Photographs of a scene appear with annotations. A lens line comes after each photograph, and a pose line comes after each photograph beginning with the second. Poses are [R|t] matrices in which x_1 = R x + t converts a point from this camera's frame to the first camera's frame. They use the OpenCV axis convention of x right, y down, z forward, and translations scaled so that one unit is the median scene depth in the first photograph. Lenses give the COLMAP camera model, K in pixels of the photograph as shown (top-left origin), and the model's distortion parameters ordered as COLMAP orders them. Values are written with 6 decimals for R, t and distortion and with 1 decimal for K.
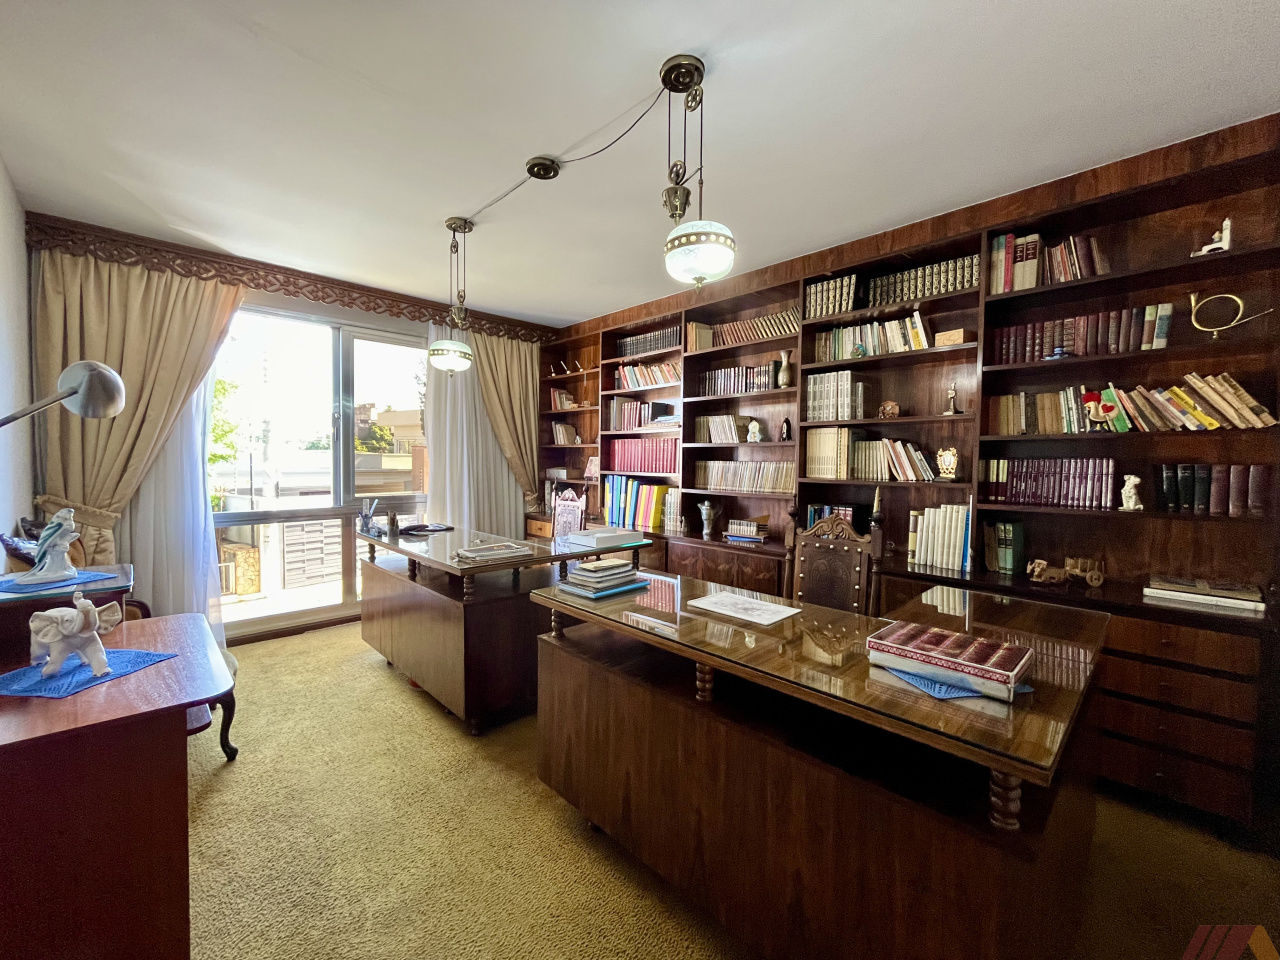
lens RADIAL K [[517.3, 0, 636.7], [0, 517.3, 478.5], [0, 0, 1]] dist [-0.001563, -0.000731]
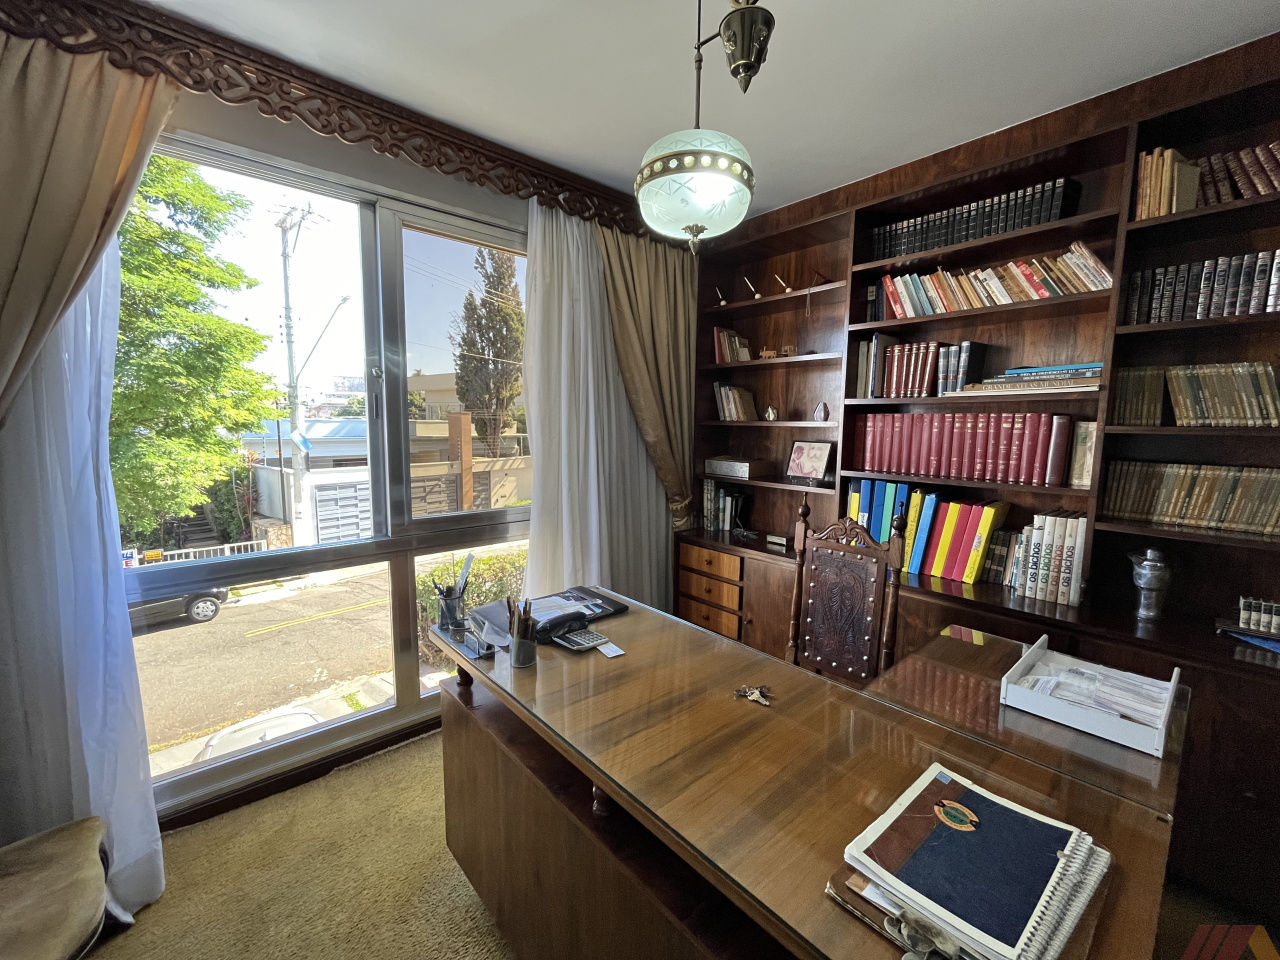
lens RADIAL K [[517.3, 0, 636.7], [0, 517.3, 478.5], [0, 0, 1]] dist [-0.001563, -0.000731]
pose [[0.998793, 0.003982, -0.048952, -0.318042], [-0.000578, 0.997591, 0.069362, -0.054302], [0.049110, -0.069250, 0.996390, 0.530886]]
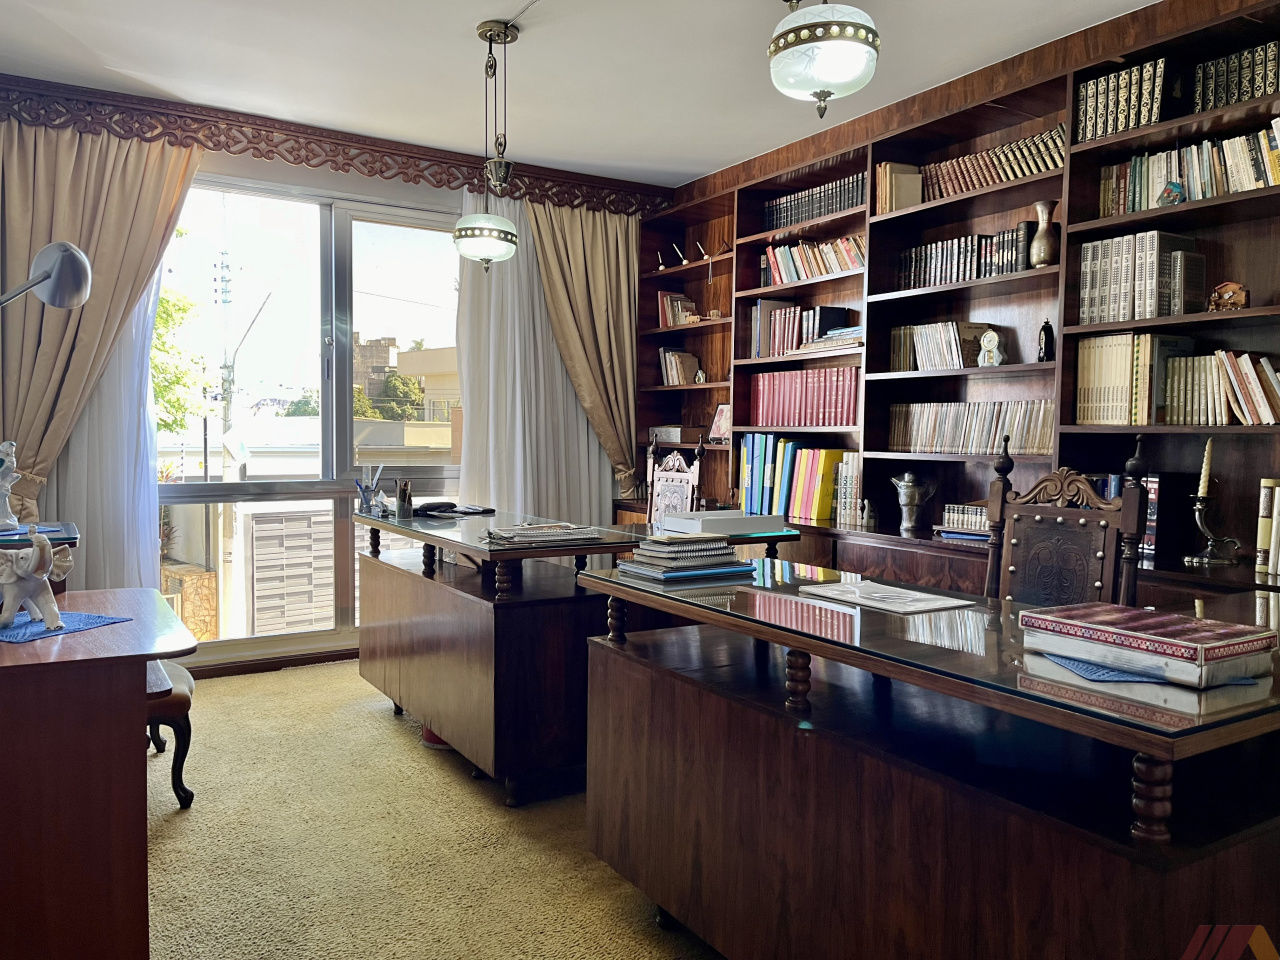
lens RADIAL K [[962.0, 0, 647.8], [0, 962.0, 481.4], [0, 0, 1]] dist [0.076867, -0.091049]
pose [[0.977300, 0.009163, -0.211663, 0.082870], [-0.006905, 0.999911, 0.011403, 0.044073], [0.211748, -0.009683, 0.977276, -0.122526]]
